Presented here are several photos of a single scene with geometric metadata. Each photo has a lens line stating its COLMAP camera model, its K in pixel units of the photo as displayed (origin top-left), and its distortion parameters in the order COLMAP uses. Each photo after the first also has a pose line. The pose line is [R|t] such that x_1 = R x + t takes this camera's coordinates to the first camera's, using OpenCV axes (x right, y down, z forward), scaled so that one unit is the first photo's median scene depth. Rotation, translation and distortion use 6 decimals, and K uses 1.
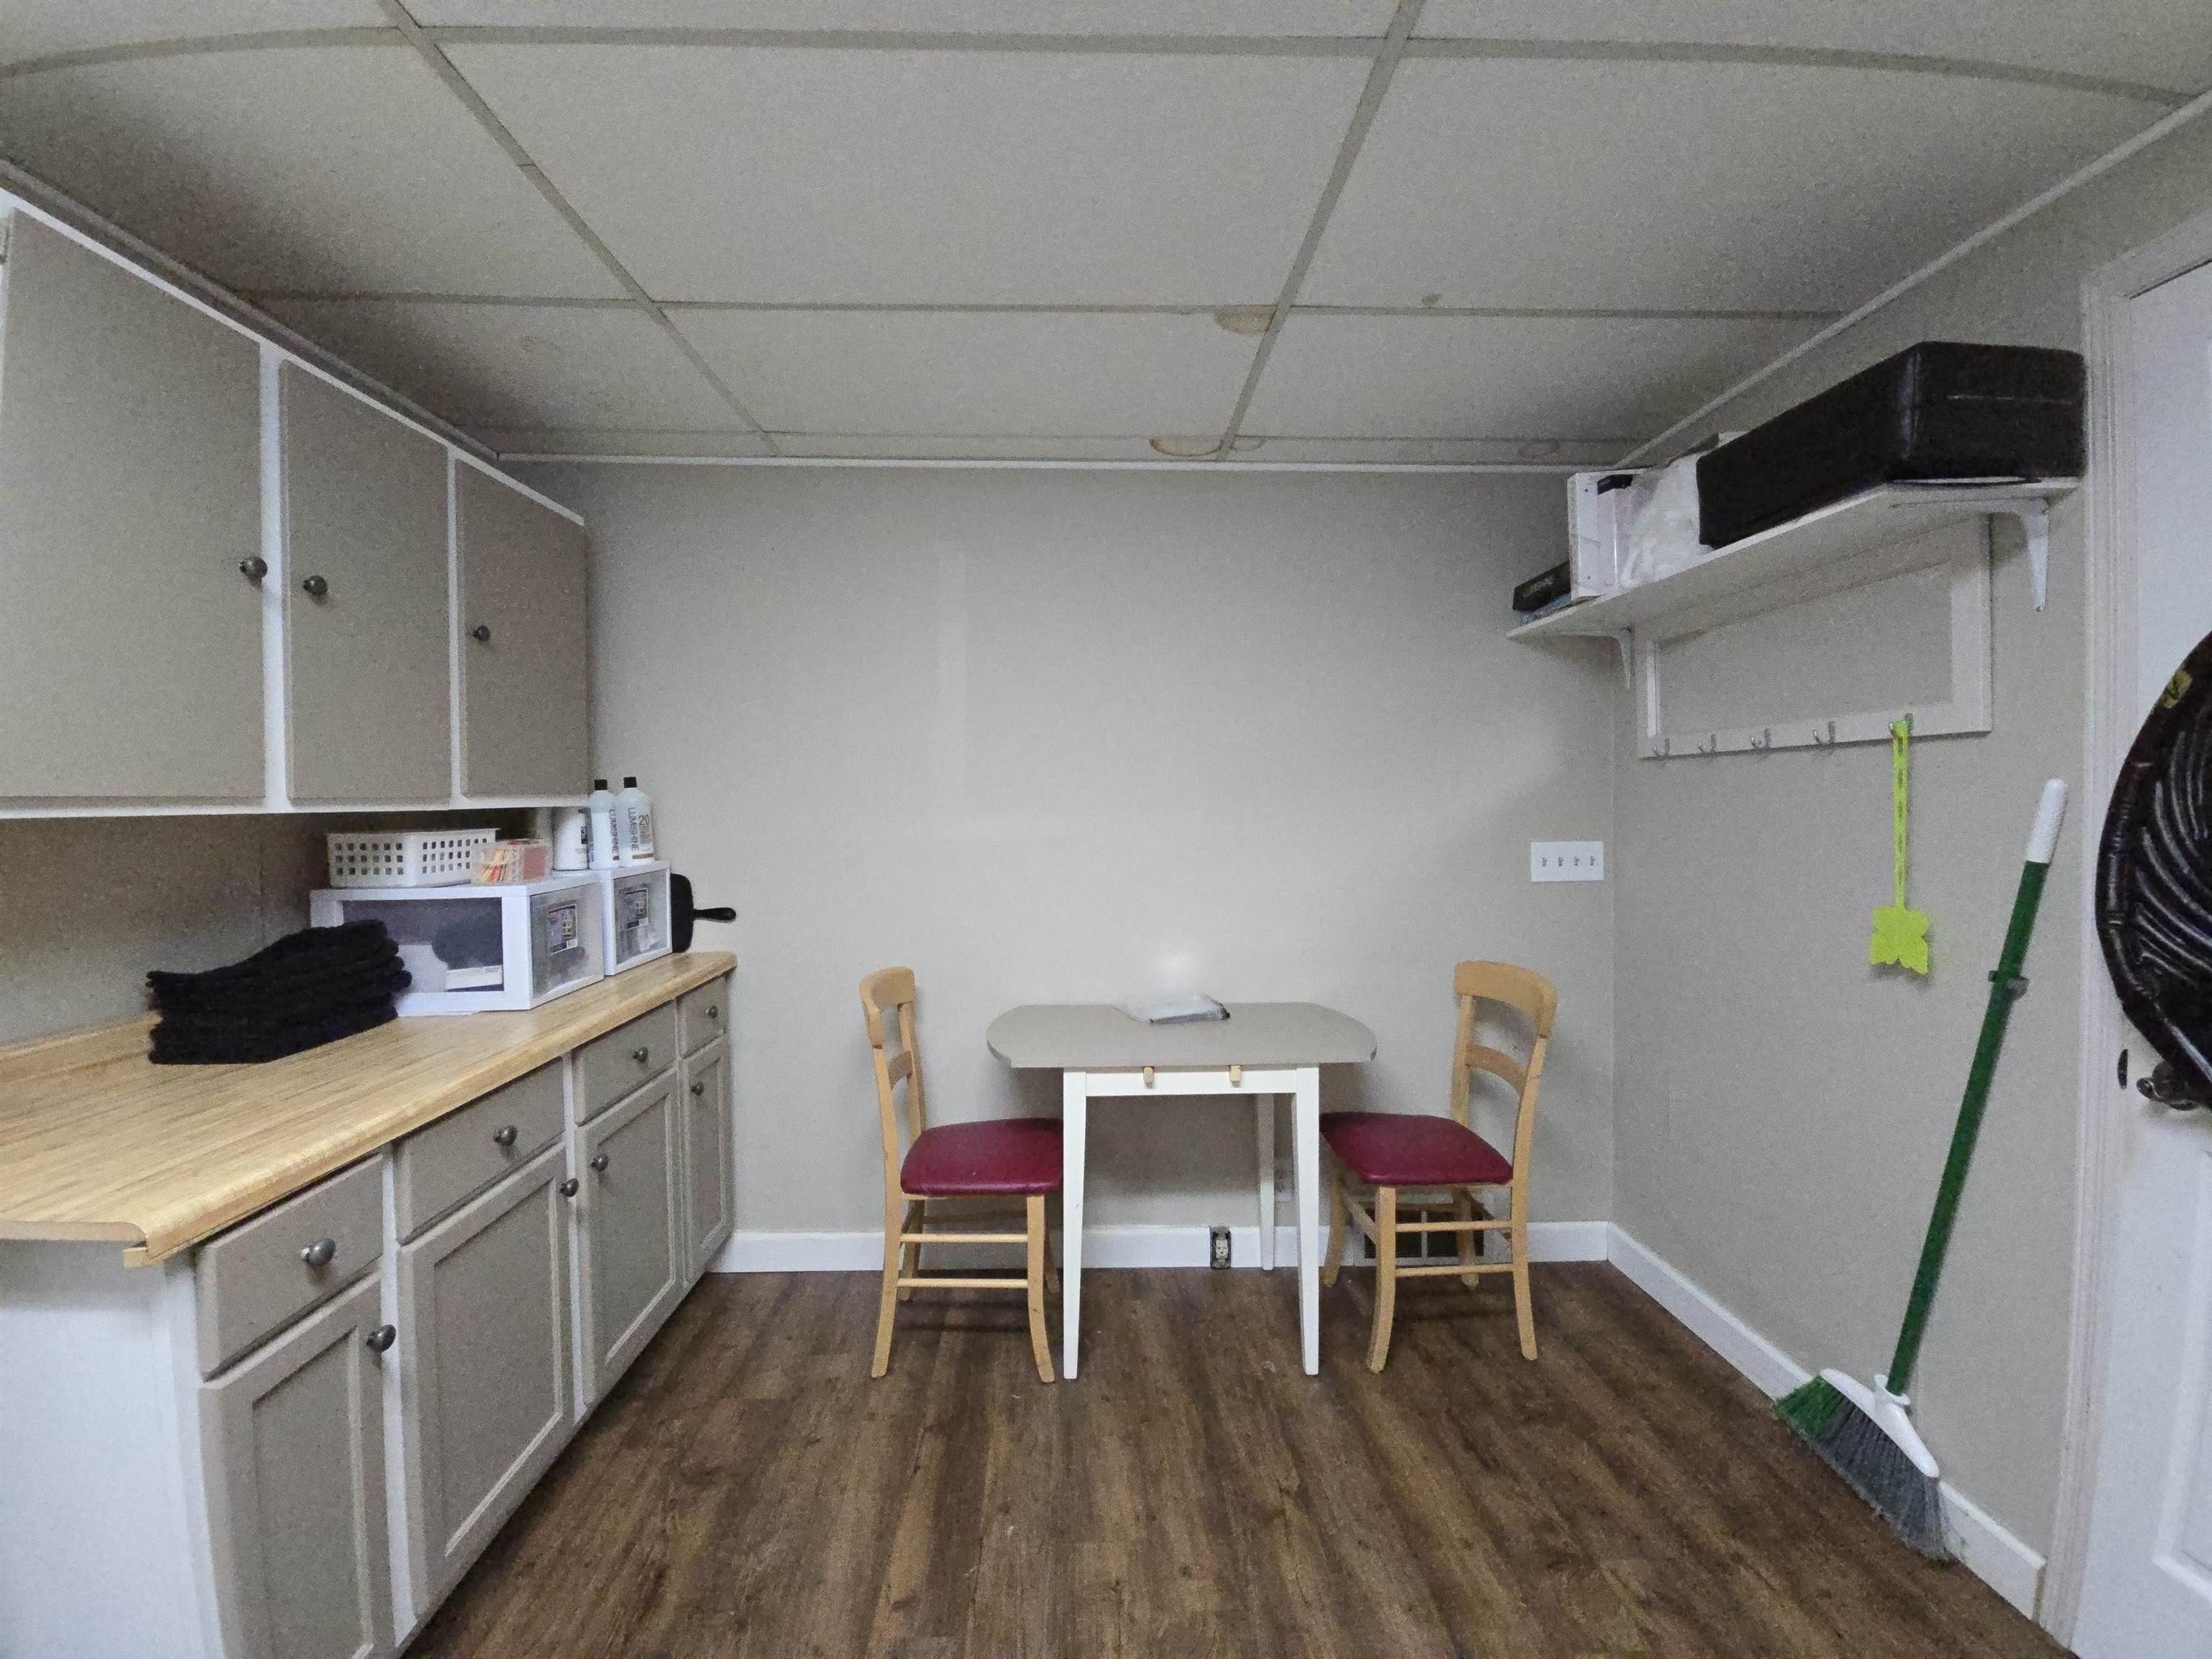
lens RADIAL K [[906.1, 0, 1094.0], [0, 906.1, 819.9], [0, 0, 1]] dist [-0.002332, -0.001545]
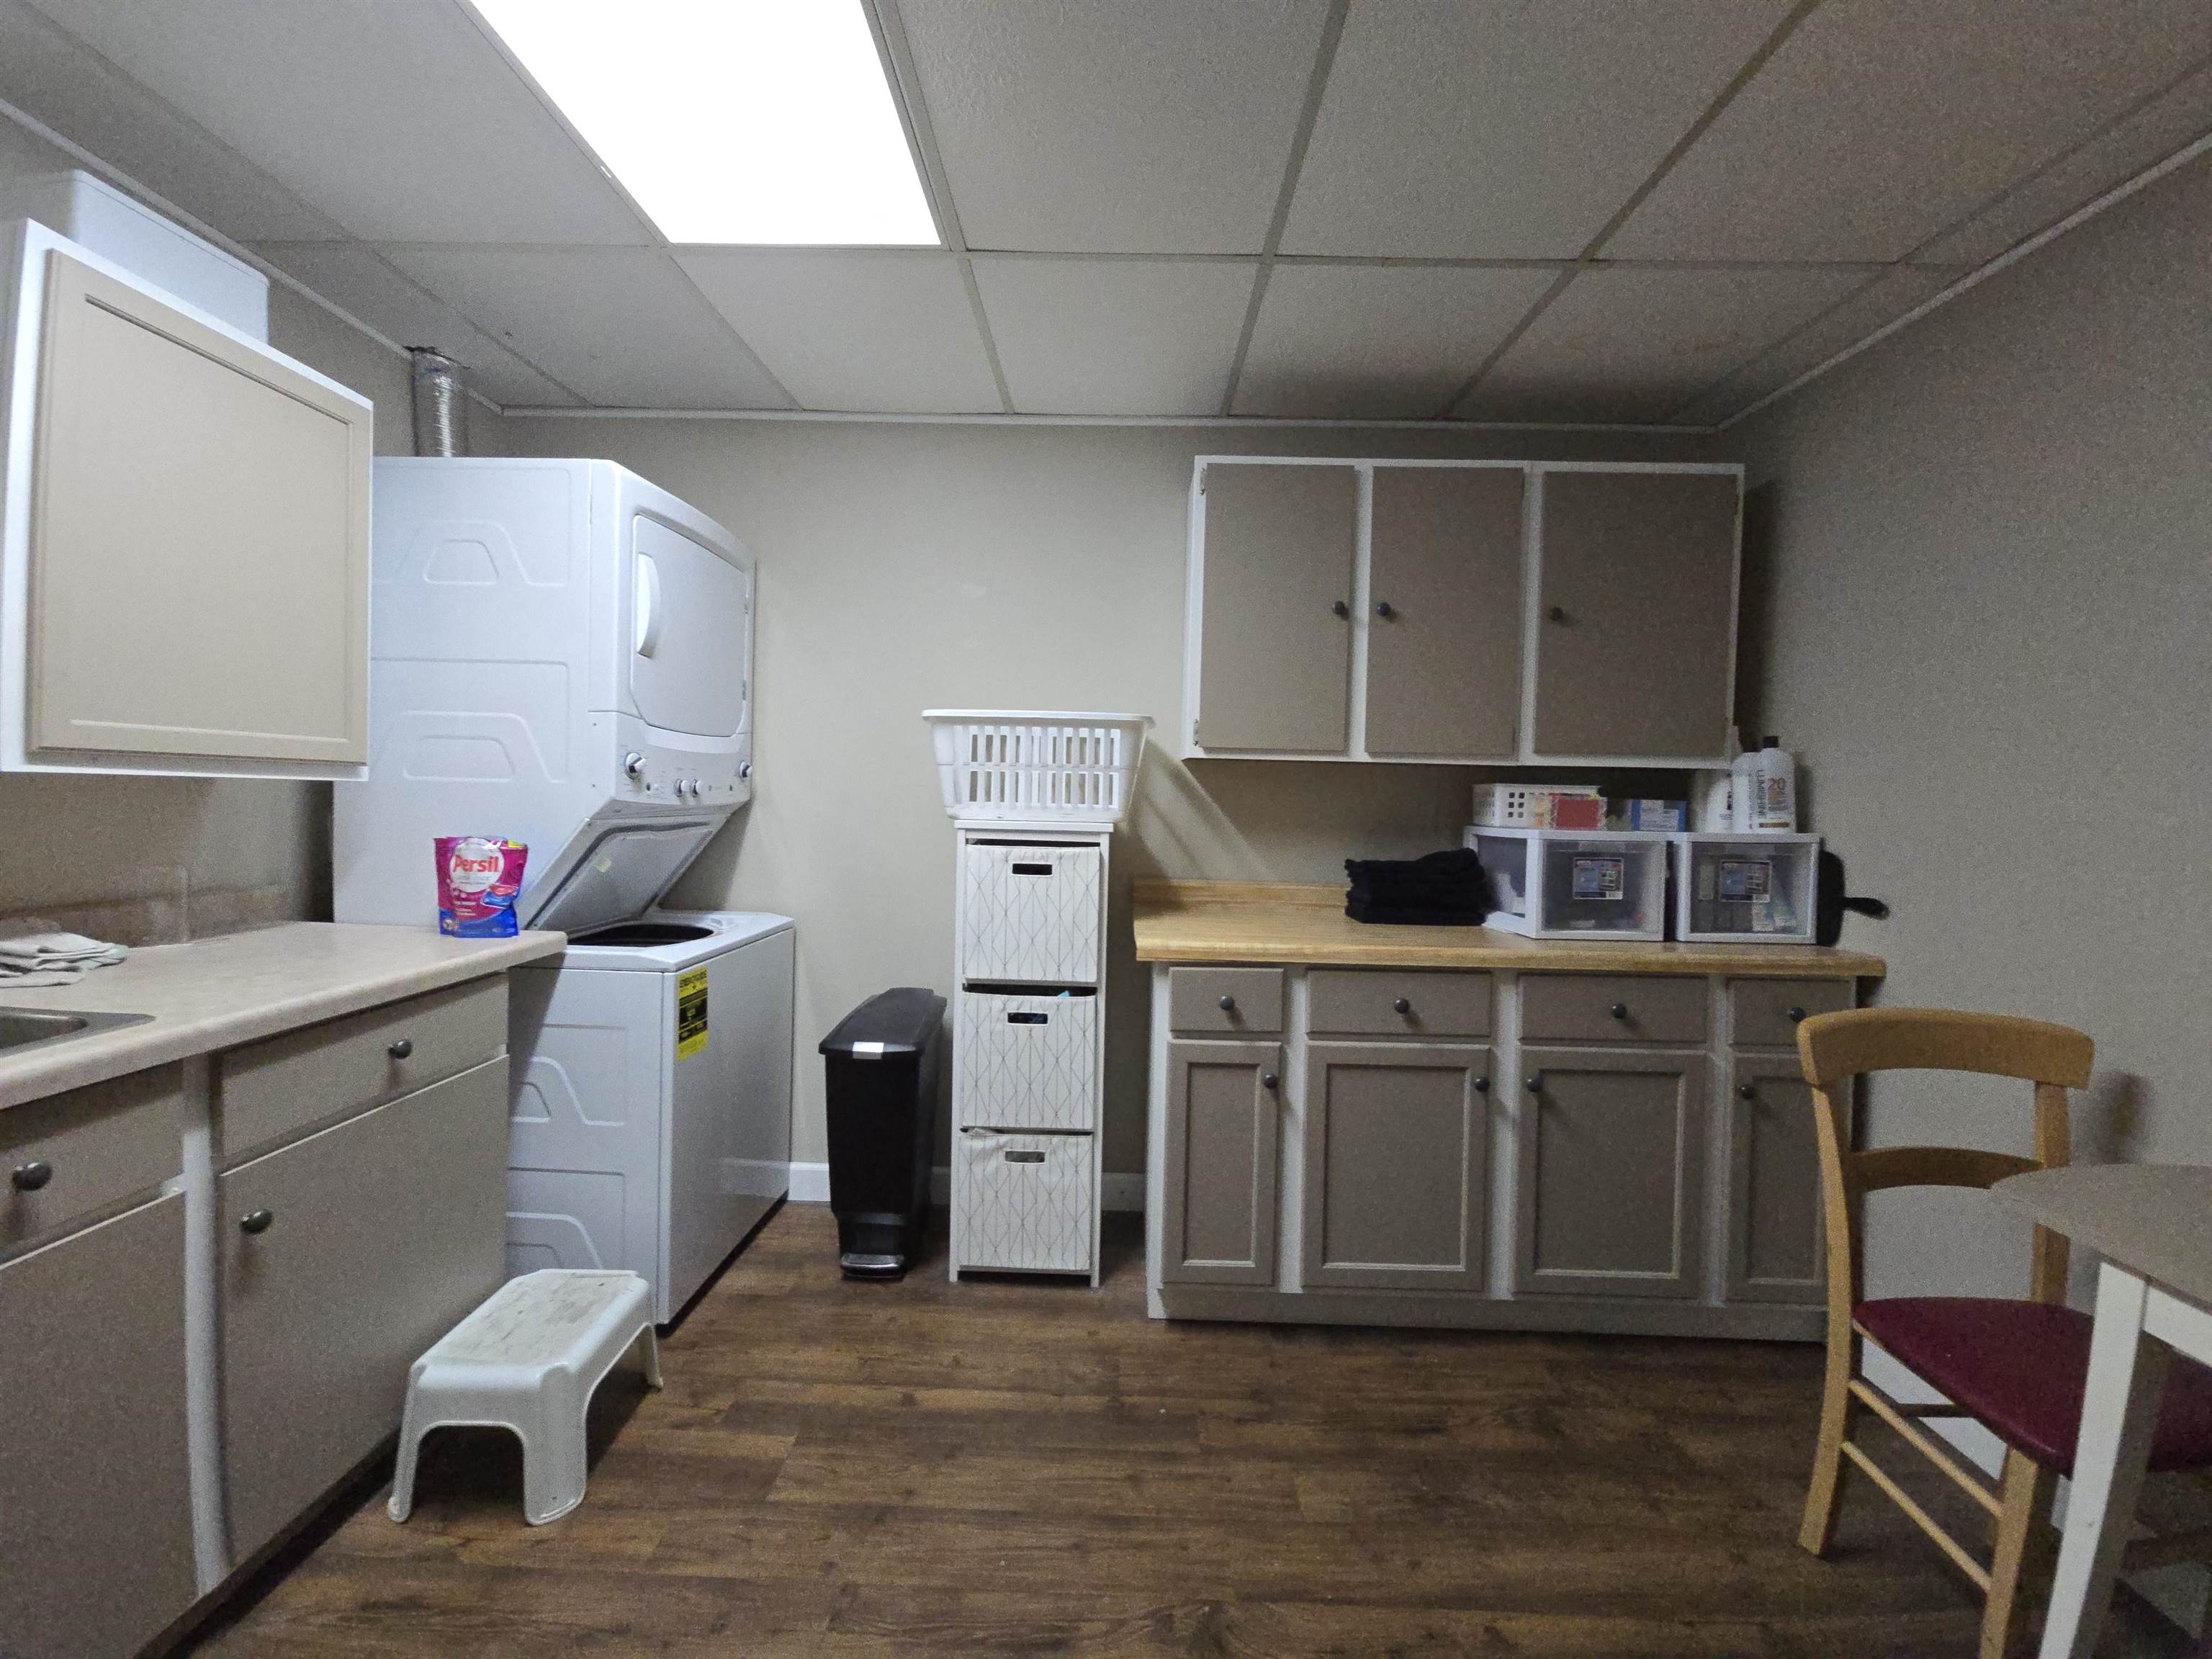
lens RADIAL K [[906.1, 0, 1099.3], [0, 906.1, 821.9], [0, 0, 1]] dist [-0.002332, -0.001545]
pose [[-0.061596, 0.031121, -0.997616, 0.541284], [-0.053566, 0.997970, 0.034439, 0.052799], [0.996663, 0.055560, -0.059804, 0.505445]]
